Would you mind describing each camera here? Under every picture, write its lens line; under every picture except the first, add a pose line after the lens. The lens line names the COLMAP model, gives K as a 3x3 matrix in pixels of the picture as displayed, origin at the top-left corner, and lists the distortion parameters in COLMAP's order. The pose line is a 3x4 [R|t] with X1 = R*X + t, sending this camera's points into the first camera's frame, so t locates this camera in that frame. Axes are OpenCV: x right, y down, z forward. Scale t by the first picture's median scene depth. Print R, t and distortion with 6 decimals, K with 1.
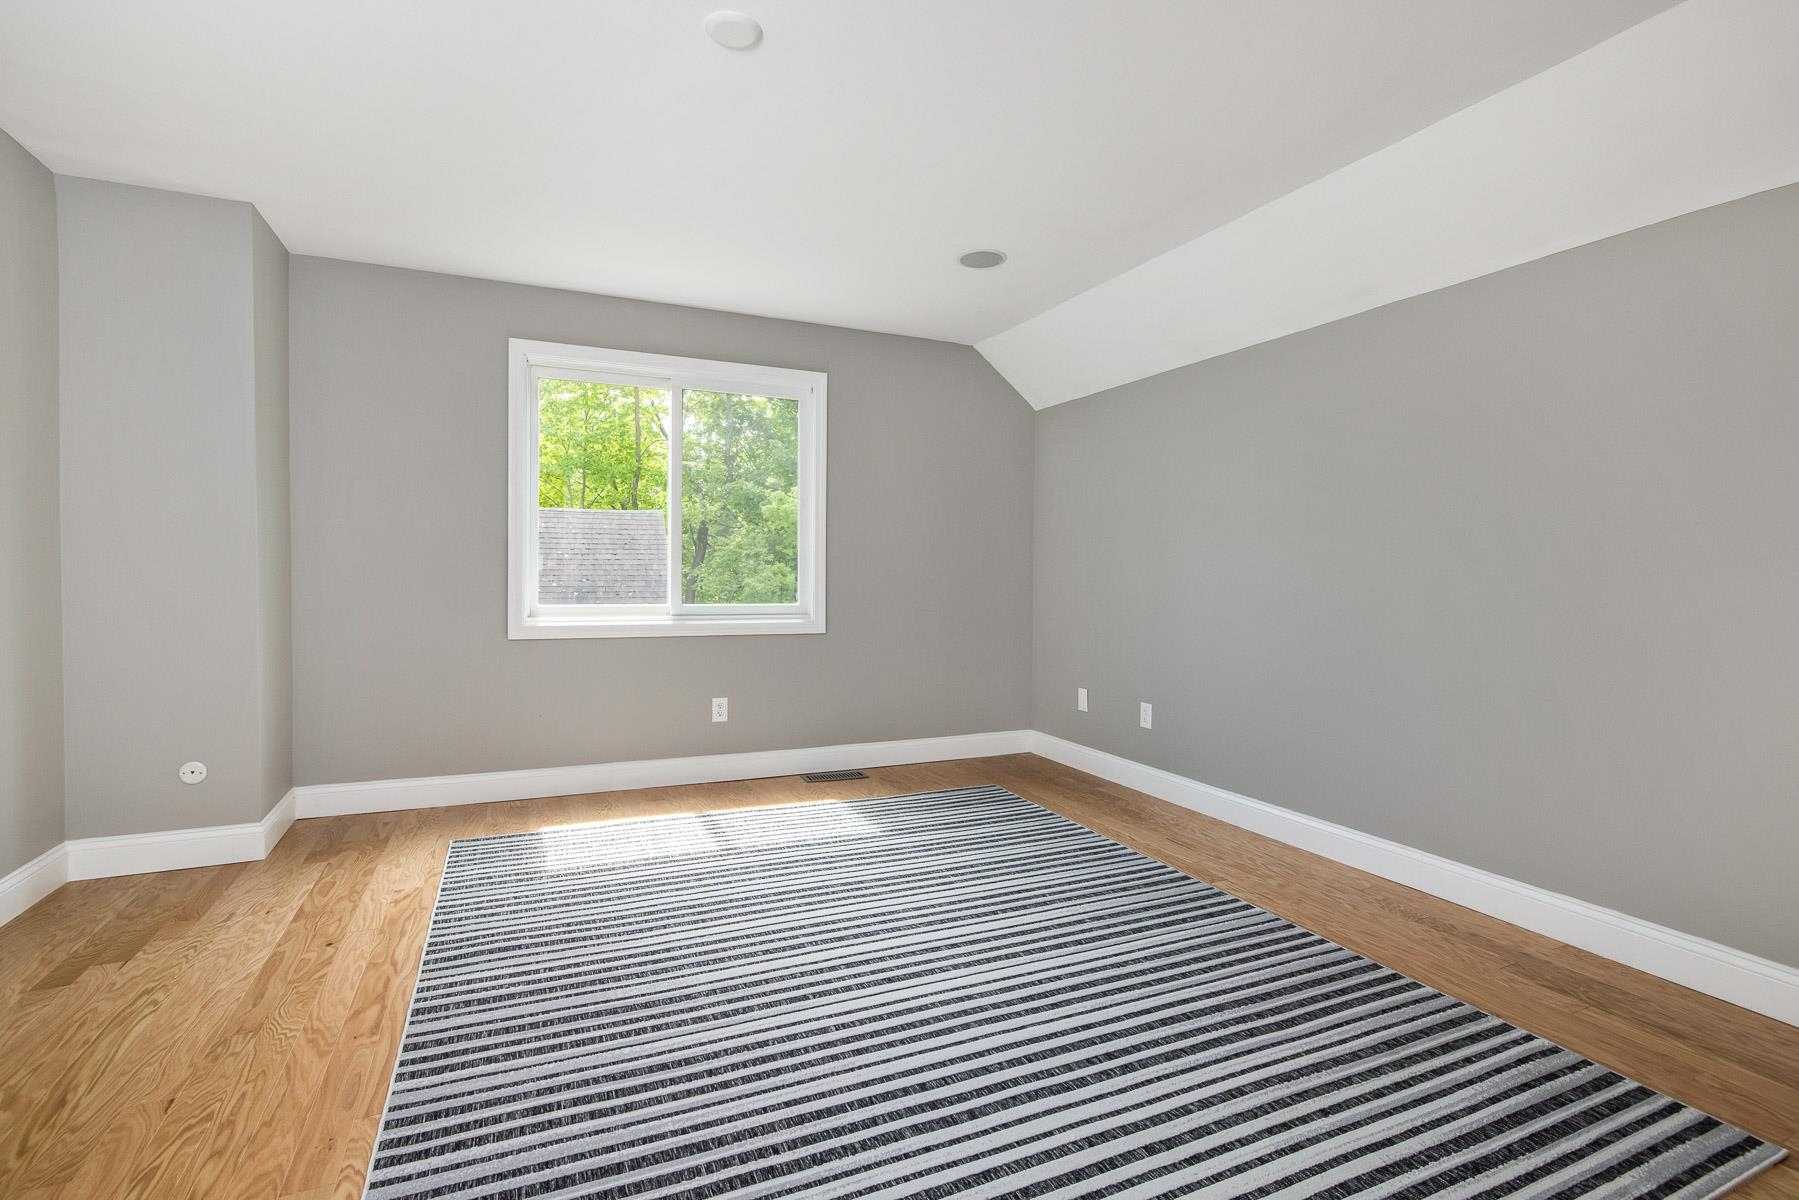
lens RADIAL K [[842.6, 0, 898.8], [0, 842.6, 595.7], [0, 0, 1]] dist [0.002675, 0.000033]
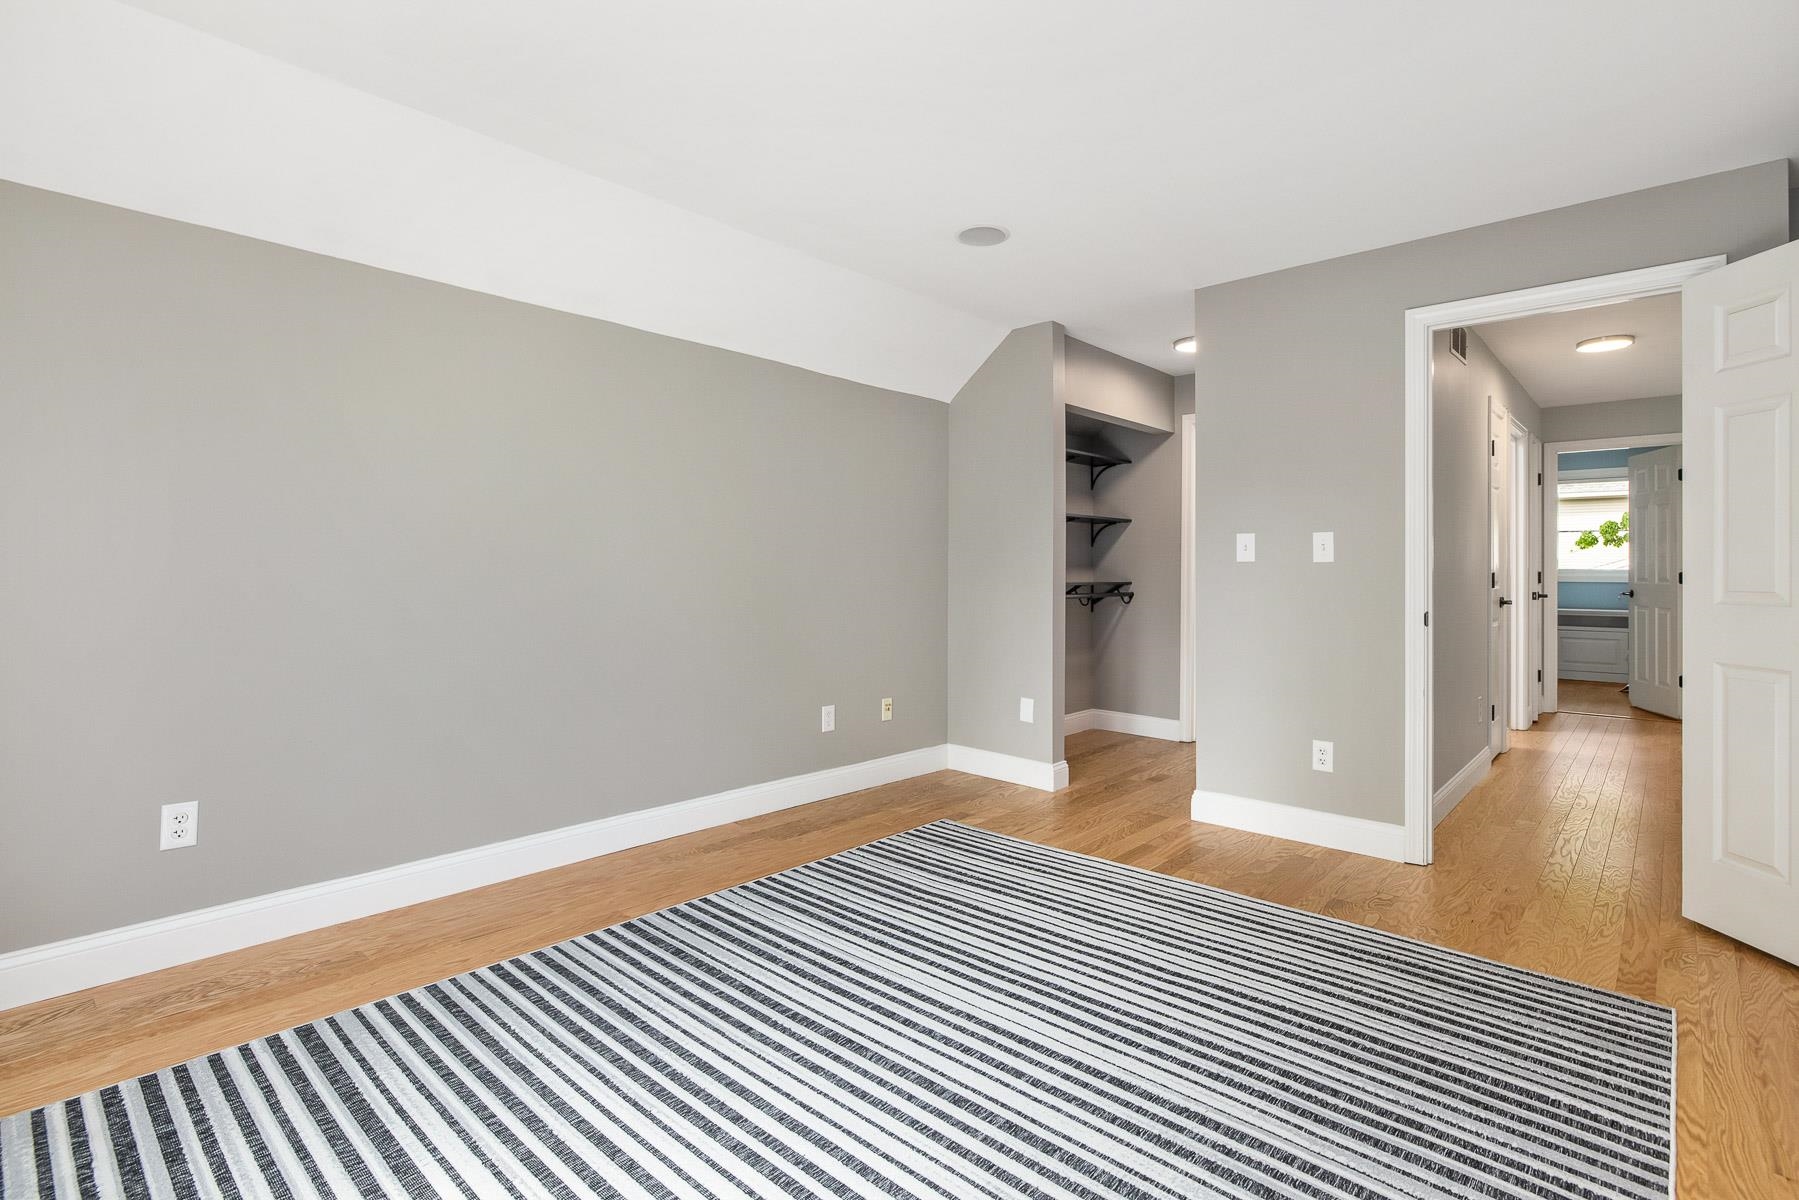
lens RADIAL K [[842.6, 0, 897.4], [0, 842.6, 586.4], [0, 0, 1]] dist [0.002675, 0.000033]
pose [[-0.390944, -0.026965, 0.920020, -0.642064], [0.010079, 0.999385, 0.033574, -0.050838], [-0.920359, 0.022398, -0.390431, 1.214530]]
